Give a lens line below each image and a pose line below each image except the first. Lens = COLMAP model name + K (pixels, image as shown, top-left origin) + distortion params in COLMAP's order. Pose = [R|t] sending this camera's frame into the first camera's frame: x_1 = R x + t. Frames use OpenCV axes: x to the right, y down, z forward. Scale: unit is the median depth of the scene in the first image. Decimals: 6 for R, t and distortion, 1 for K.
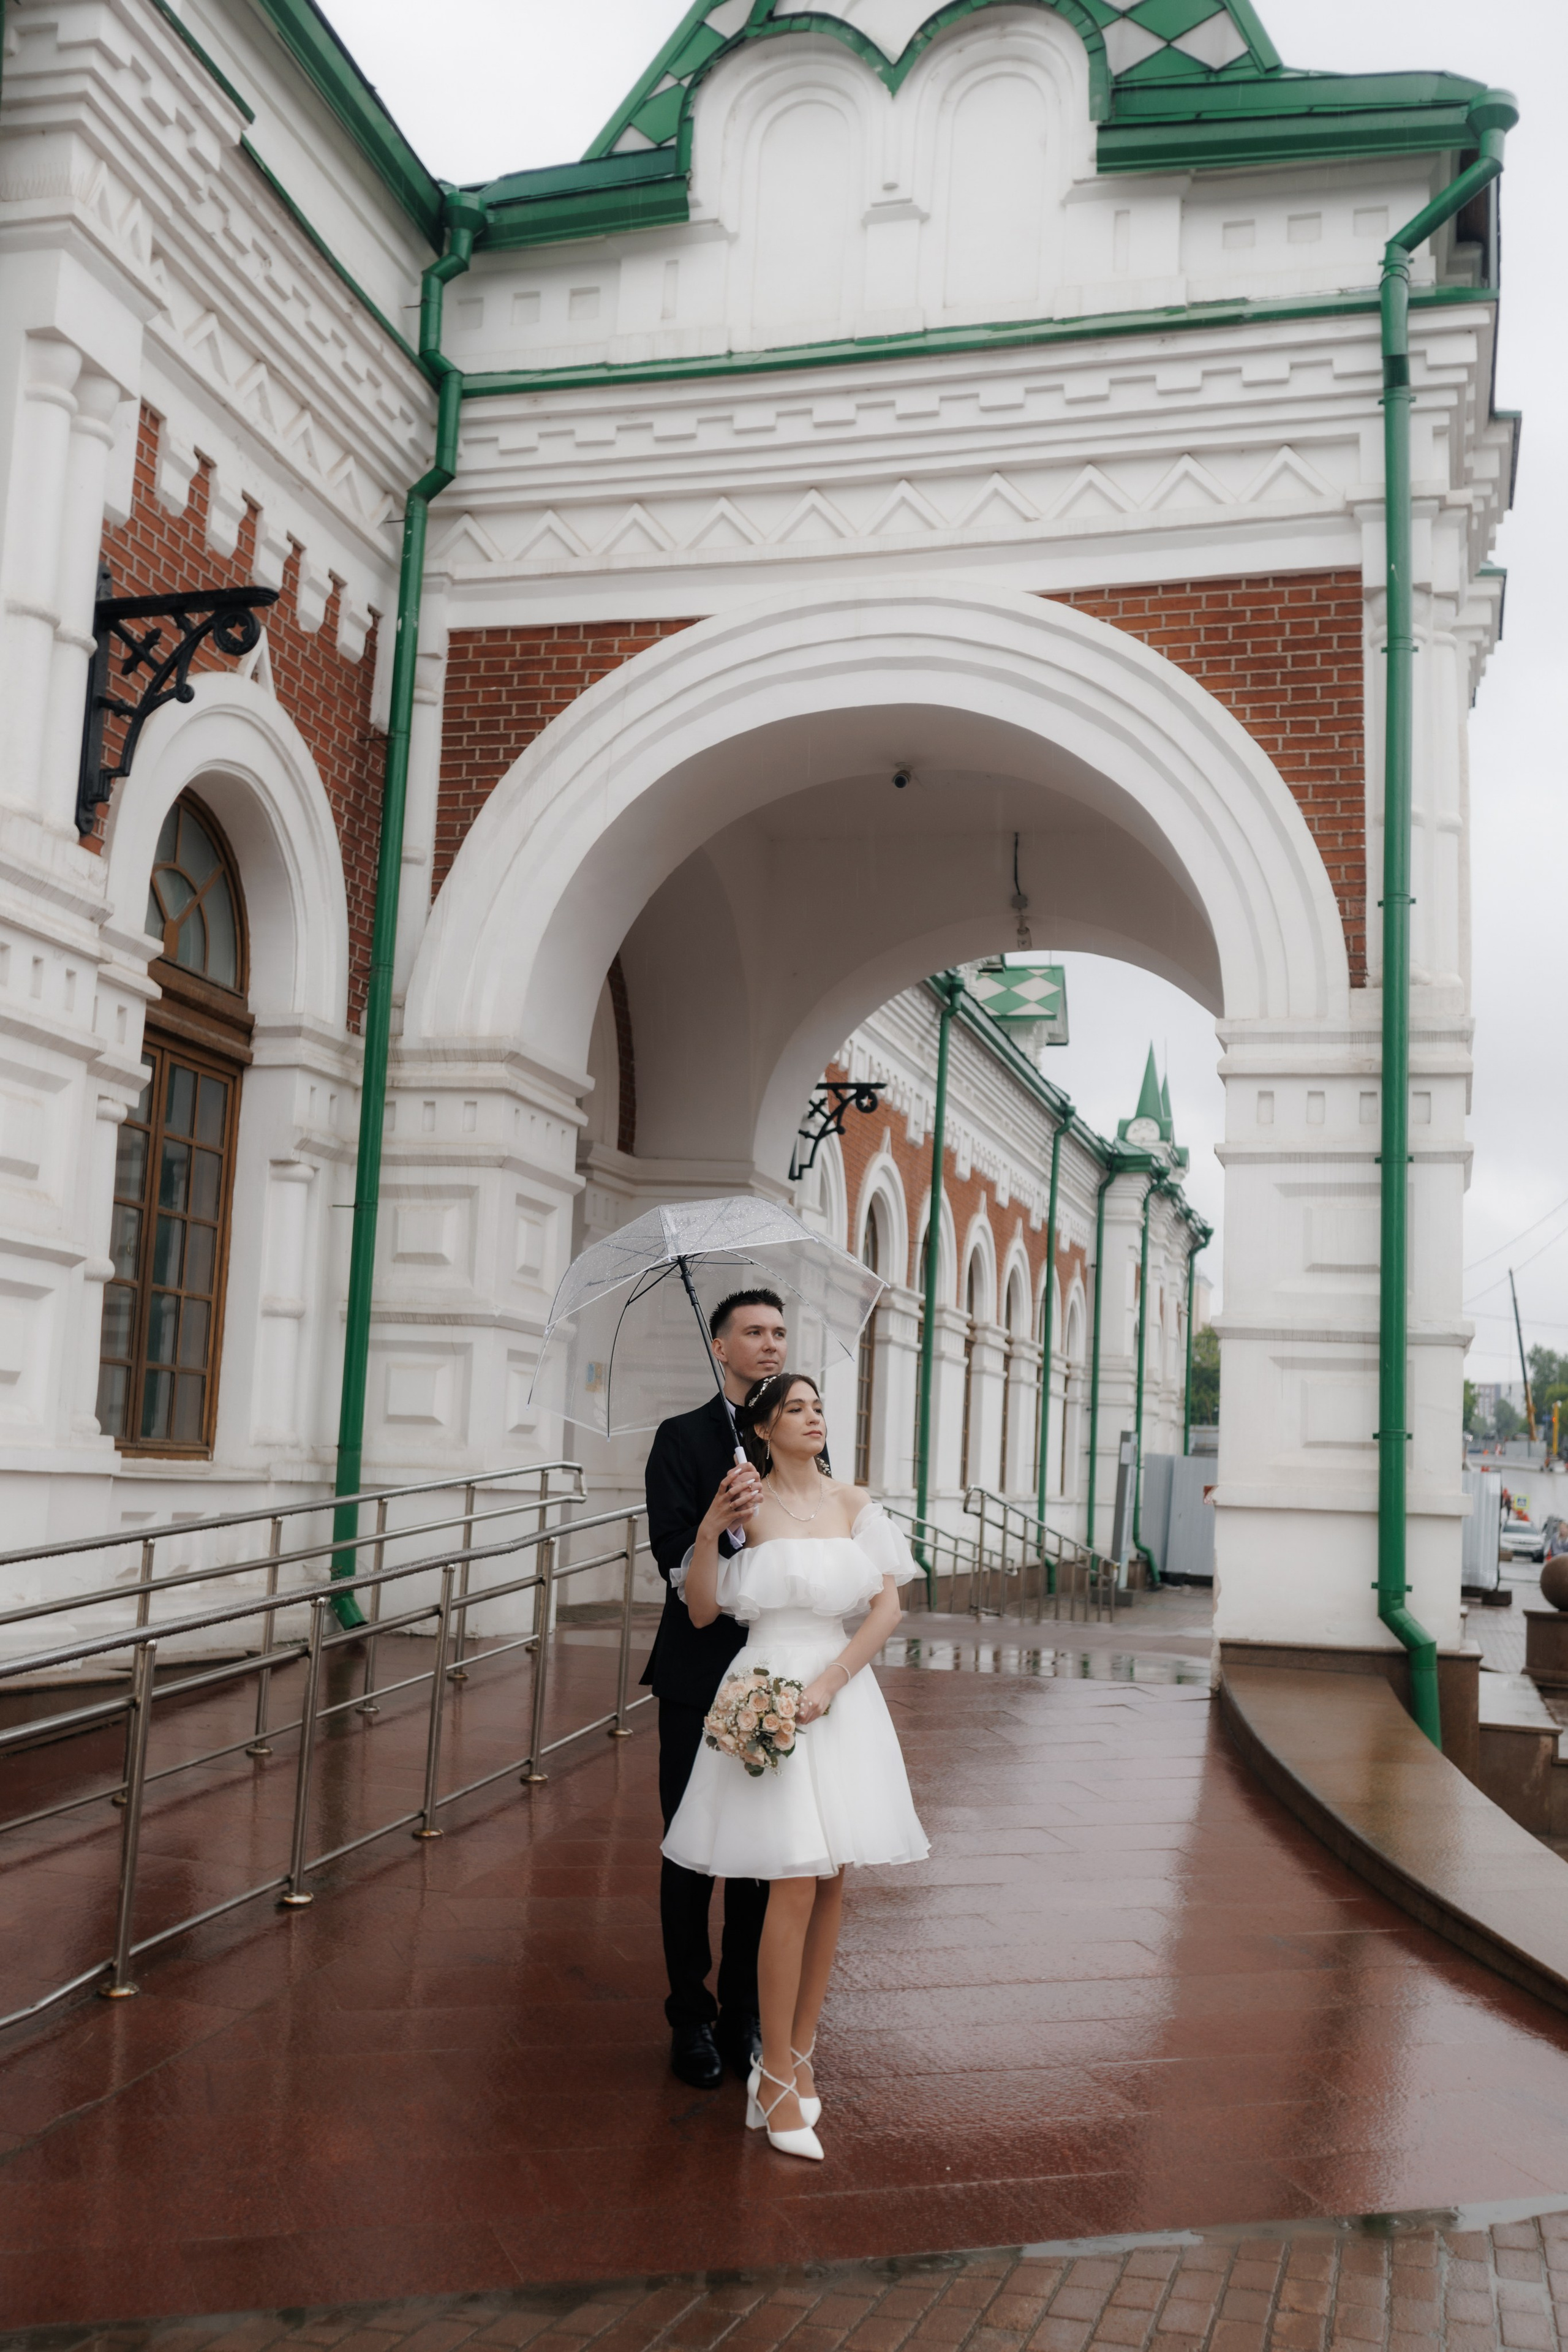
lens RADIAL K [[2537.4, 0, 783.2], [0, 2537.4, 1161.2], [0, 0, 1]] dist [-0.018124, 0.000000]
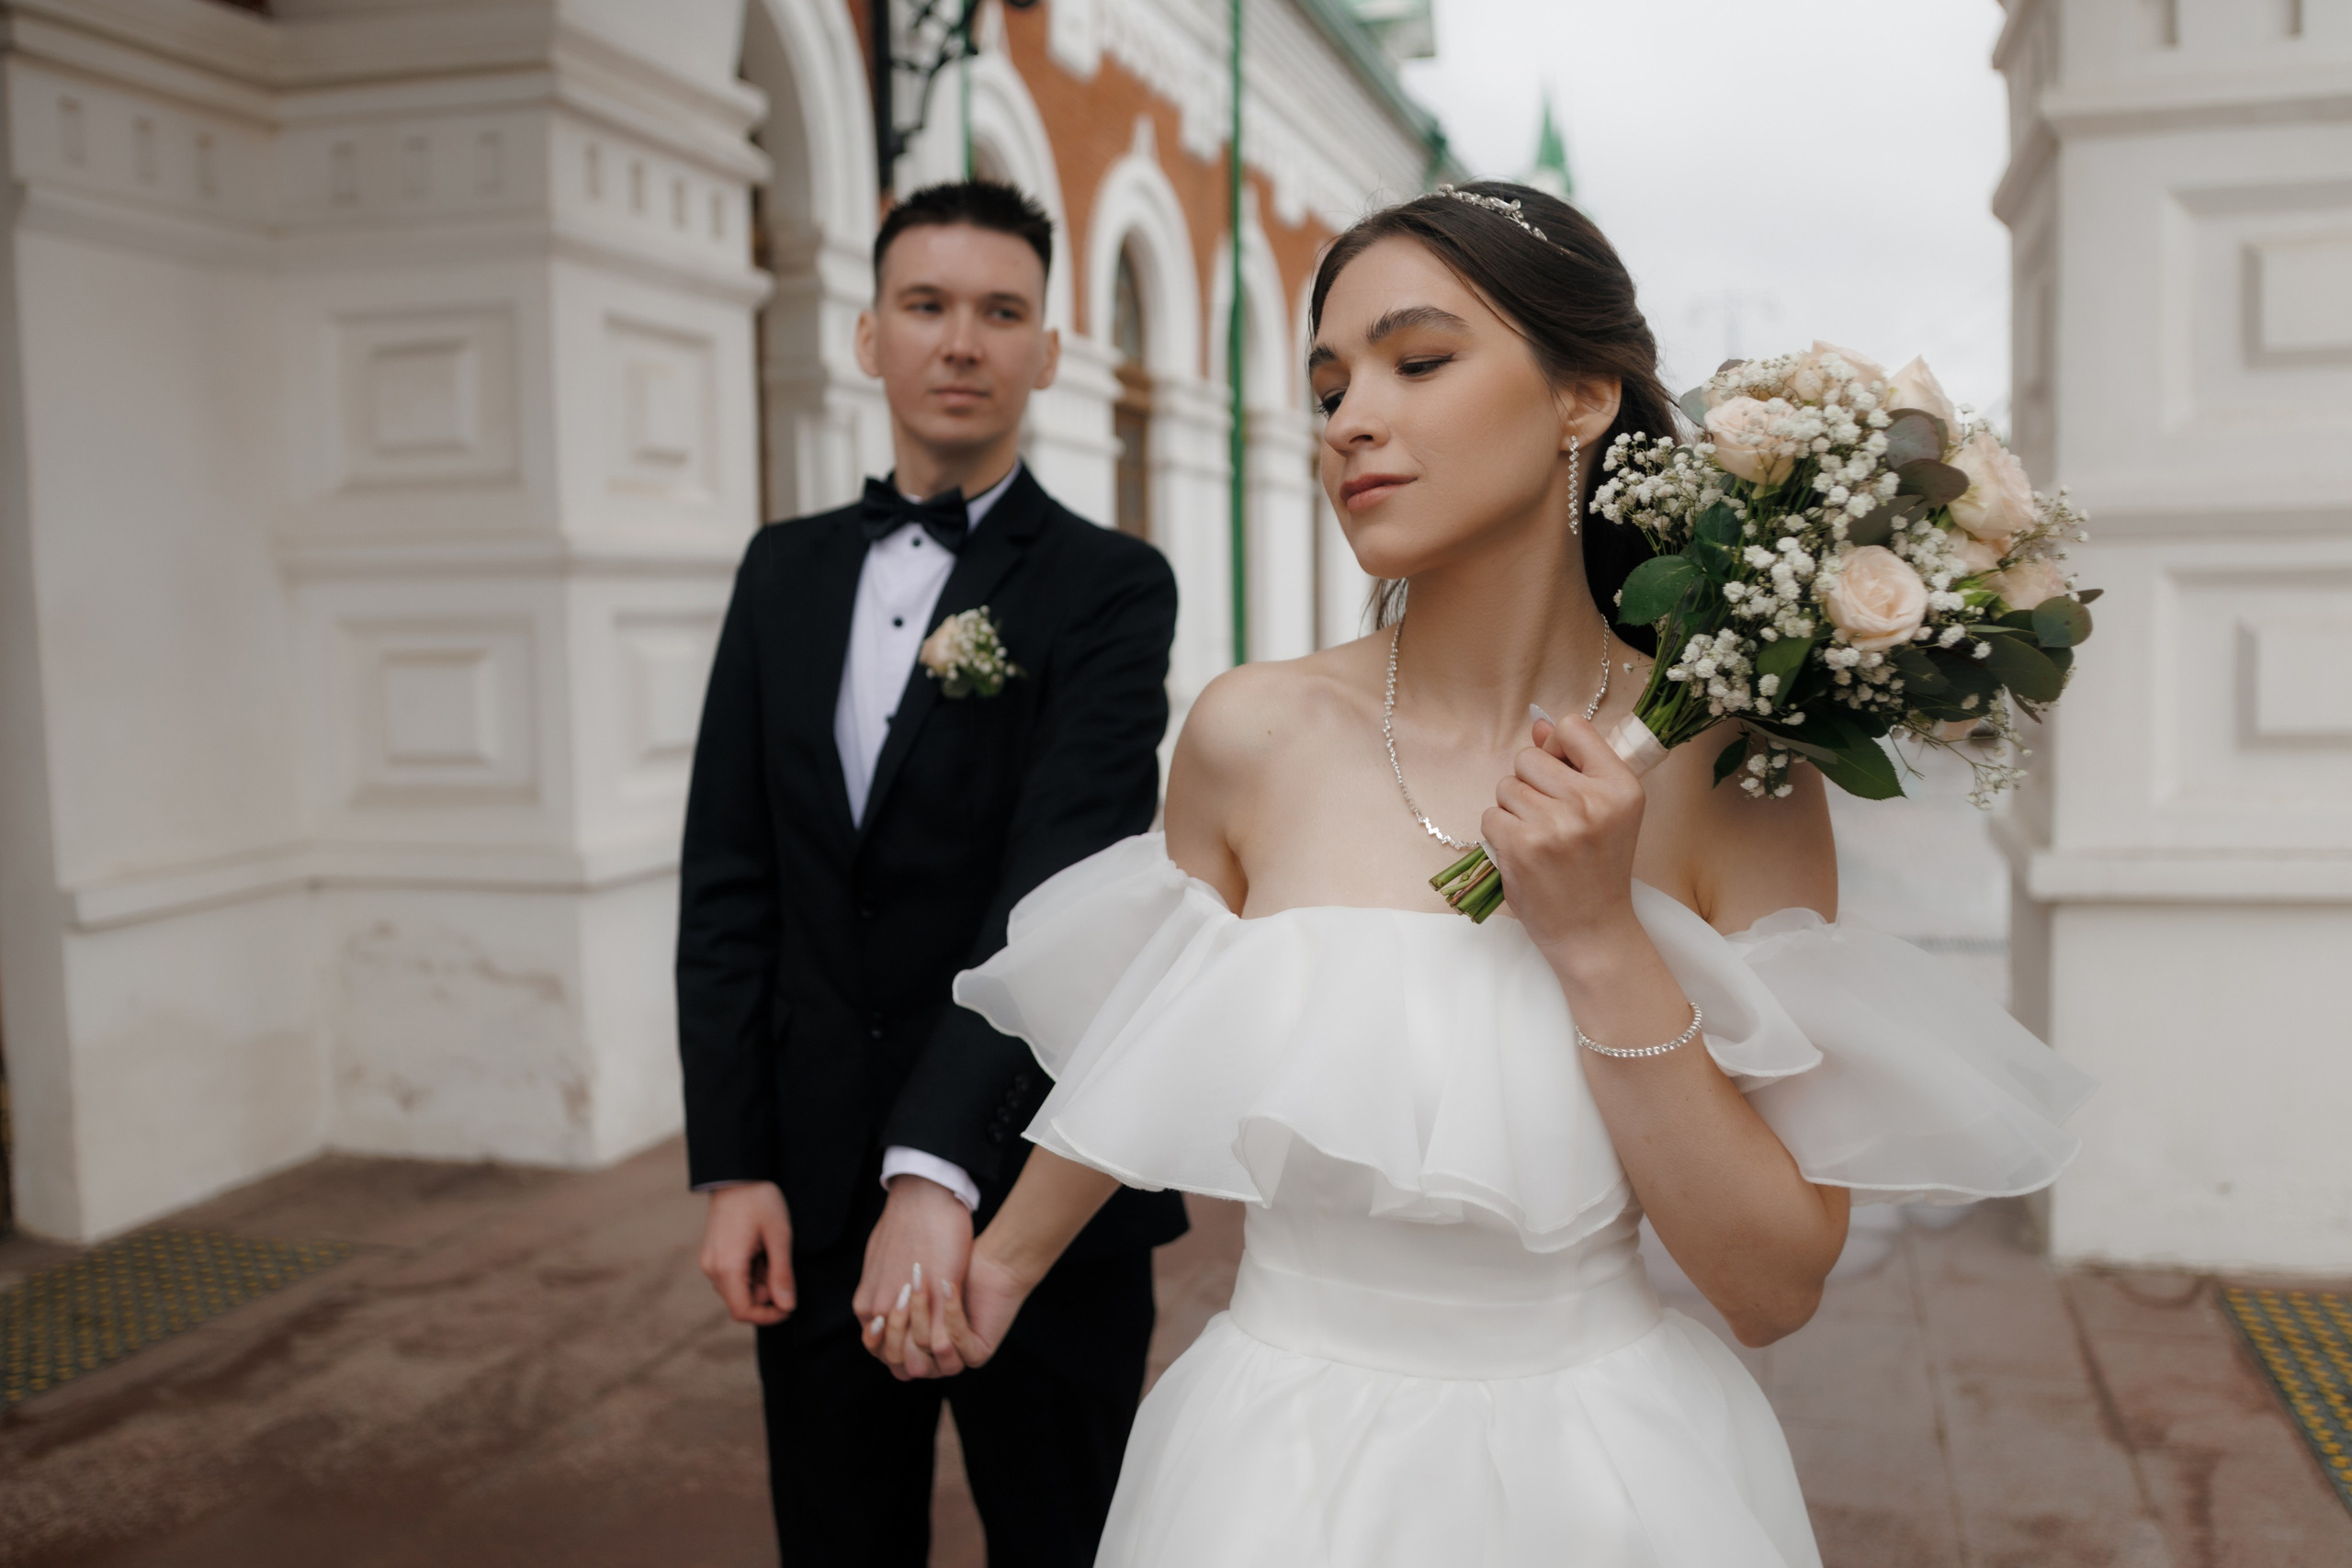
lens RADIAL K [[2135.1, 0, 1209.7], [0, 2135.1, 739.6], [0, 0, 1]] dist [-0.046094, 0.019611]
pose [[0.998325, -0.055928, -0.014807, 0.081572], [0.057739, 0.979331, 0.193850, 0.050890], [0.003660, -0.194380, 0.980919, 0.668339]]
